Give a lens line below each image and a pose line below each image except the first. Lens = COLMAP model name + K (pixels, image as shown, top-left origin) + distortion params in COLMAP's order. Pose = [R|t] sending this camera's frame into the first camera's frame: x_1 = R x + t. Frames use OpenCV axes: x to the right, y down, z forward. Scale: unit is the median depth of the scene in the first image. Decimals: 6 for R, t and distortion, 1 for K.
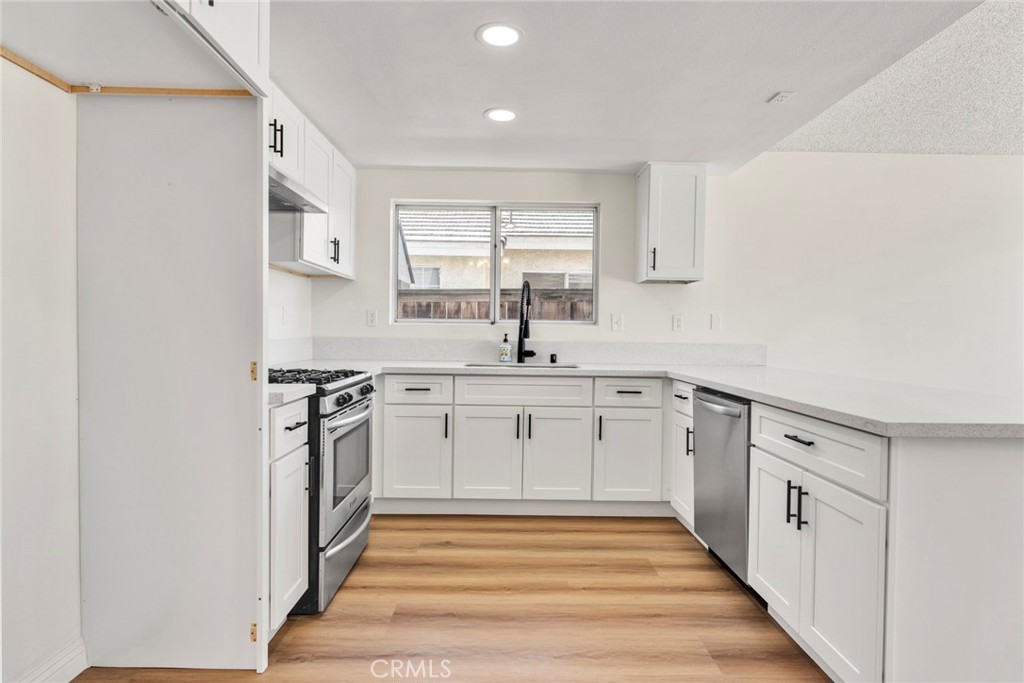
lens RADIAL K [[538.4, 0, 510.9], [0, 538.4, 342.7], [0, 0, 1]] dist [0.000437, -0.000325]
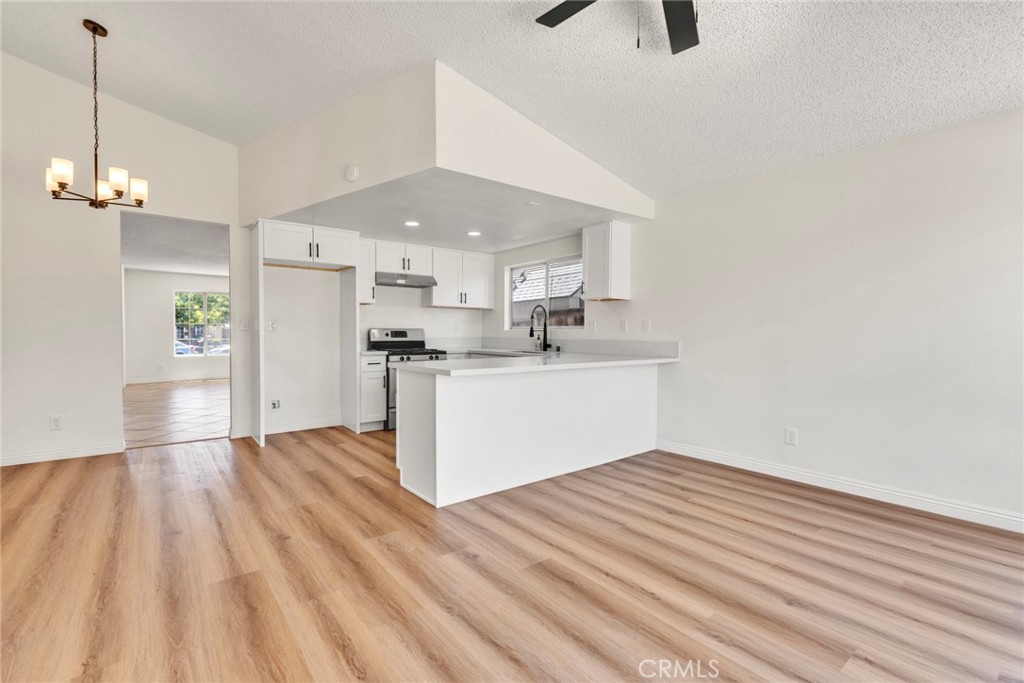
lens RADIAL K [[452.2, 0, 516.0], [0, 452.2, 345.4], [0, 0, 1]] dist [0.002273, -0.000734]
pose [[0.608351, 0.011051, -0.793591, 1.351414], [-0.011495, 0.999921, 0.005112, 0.014793], [0.793585, 0.006012, 0.608430, 0.028072]]
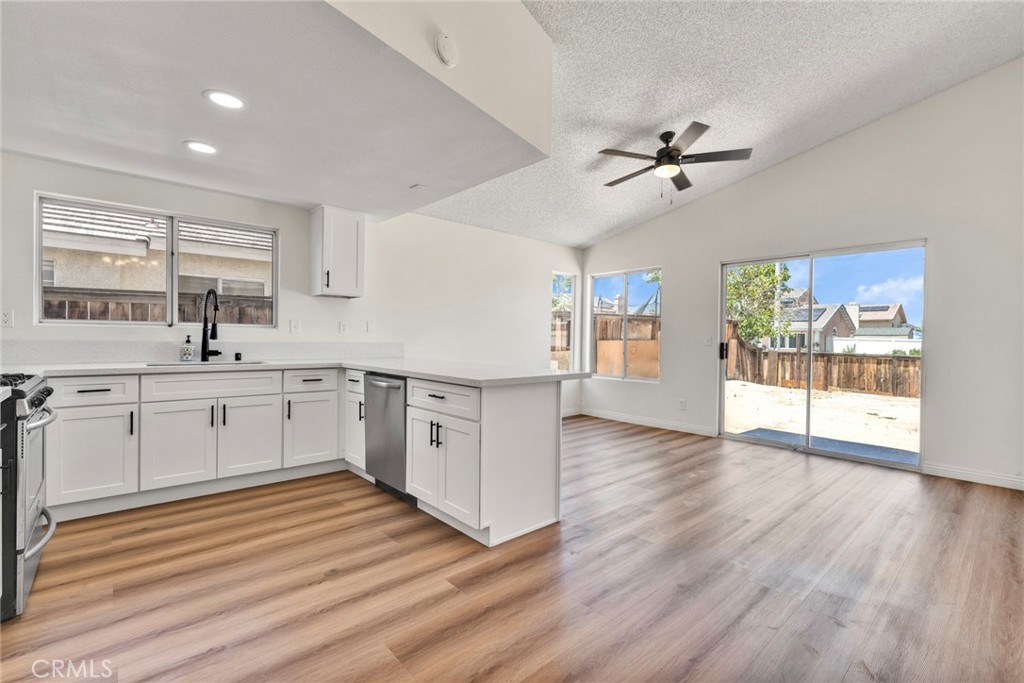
lens RADIAL K [[452.2, 0, 508.5], [0, 452.2, 339.1], [0, 0, 1]] dist [0.002273, -0.000734]
pose [[0.760773, -0.005279, 0.648997, -0.132535], [0.010371, 0.999938, -0.004023, 0.001477], [-0.648935, 0.009792, 0.760781, -0.149046]]
